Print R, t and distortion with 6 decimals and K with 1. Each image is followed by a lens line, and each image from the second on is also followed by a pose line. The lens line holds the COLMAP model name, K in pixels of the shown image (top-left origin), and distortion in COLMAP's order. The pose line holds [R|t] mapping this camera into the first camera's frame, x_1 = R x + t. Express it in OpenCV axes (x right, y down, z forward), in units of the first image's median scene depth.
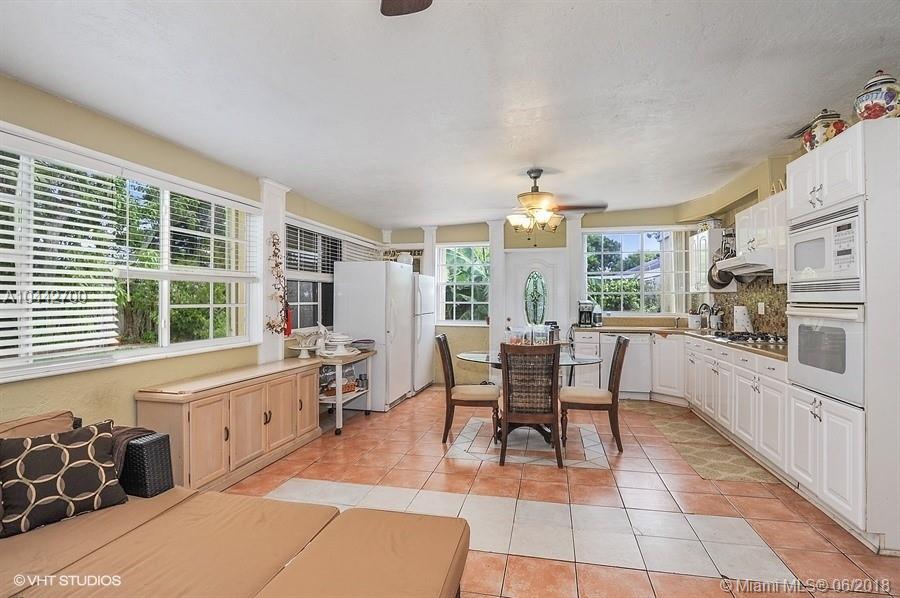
lens RADIAL K [[444.9, 0, 451.2], [0, 444.9, 295.0], [0, 0, 1]] dist [-0.004936, -0.000814]
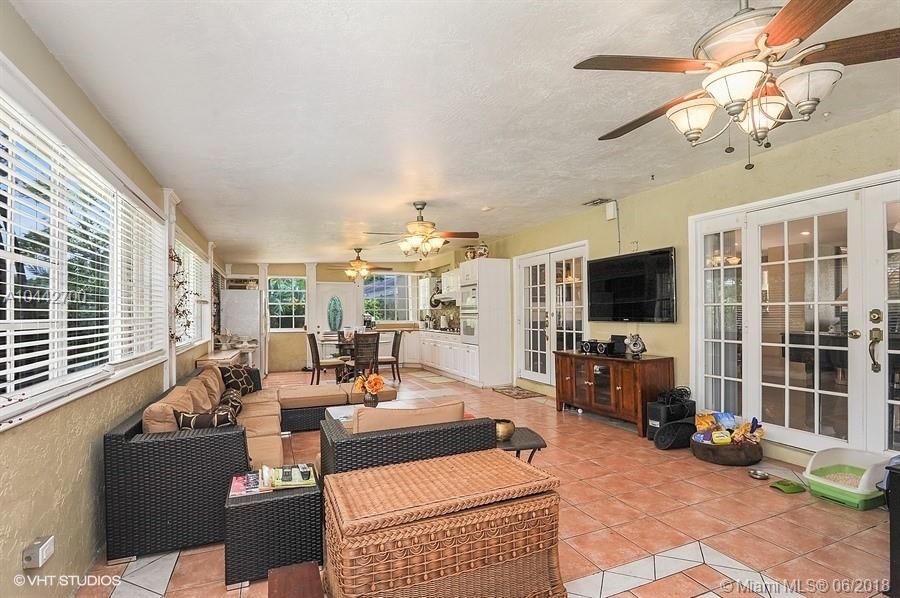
lens RADIAL K [[444.9, 0, 451.1], [0, 444.9, 305.4], [0, 0, 1]] dist [-0.004936, -0.000814]
pose [[0.814937, 0.002904, 0.579542, -0.540701], [0.003108, 0.999951, -0.009382, -0.005048], [-0.579541, 0.009447, 0.814888, -0.742265]]
